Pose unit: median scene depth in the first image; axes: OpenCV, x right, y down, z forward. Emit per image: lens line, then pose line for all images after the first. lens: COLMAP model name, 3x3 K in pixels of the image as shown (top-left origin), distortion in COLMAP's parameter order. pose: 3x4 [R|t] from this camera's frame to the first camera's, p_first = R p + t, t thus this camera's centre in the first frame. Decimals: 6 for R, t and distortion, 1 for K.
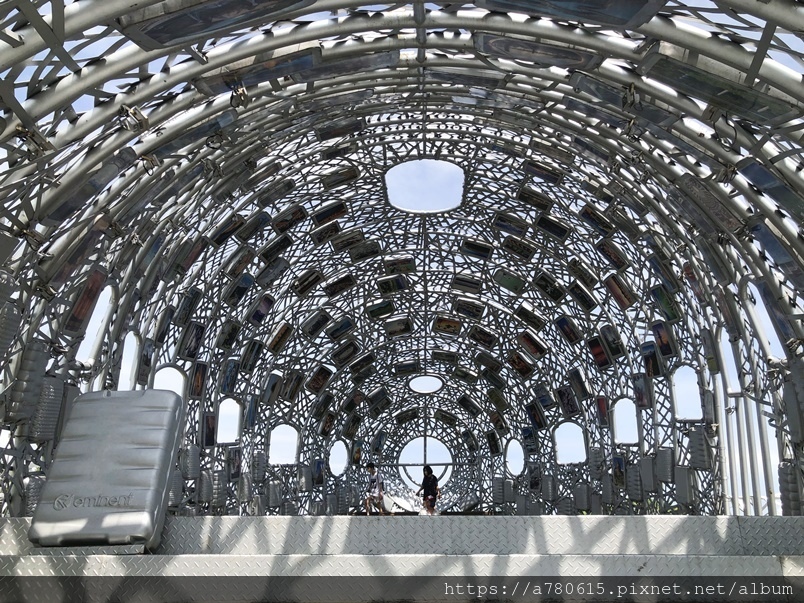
lens RADIAL K [[663.4, 0, 410.3], [0, 663.4, 299.4], [0, 0, 1]] dist [0.159283, -0.289990]
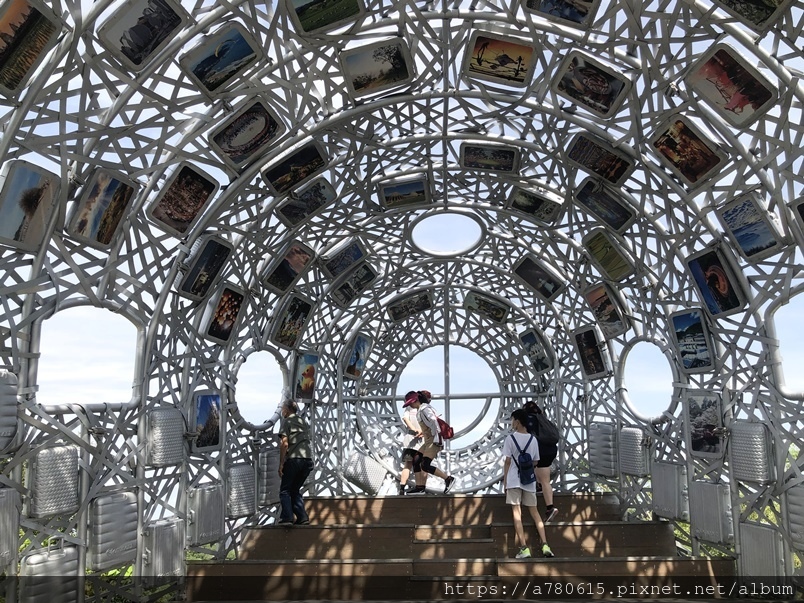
lens RADIAL K [[682.5, 0, 403.3], [0, 682.5, 282.7], [0, 0, 1]] dist [-0.010848, 0.006293]
pose [[0.999249, -0.018462, -0.034058, 0.009742], [0.021326, 0.996089, 0.085739, 0.140174], [0.032342, -0.086401, 0.995735, 0.598402]]
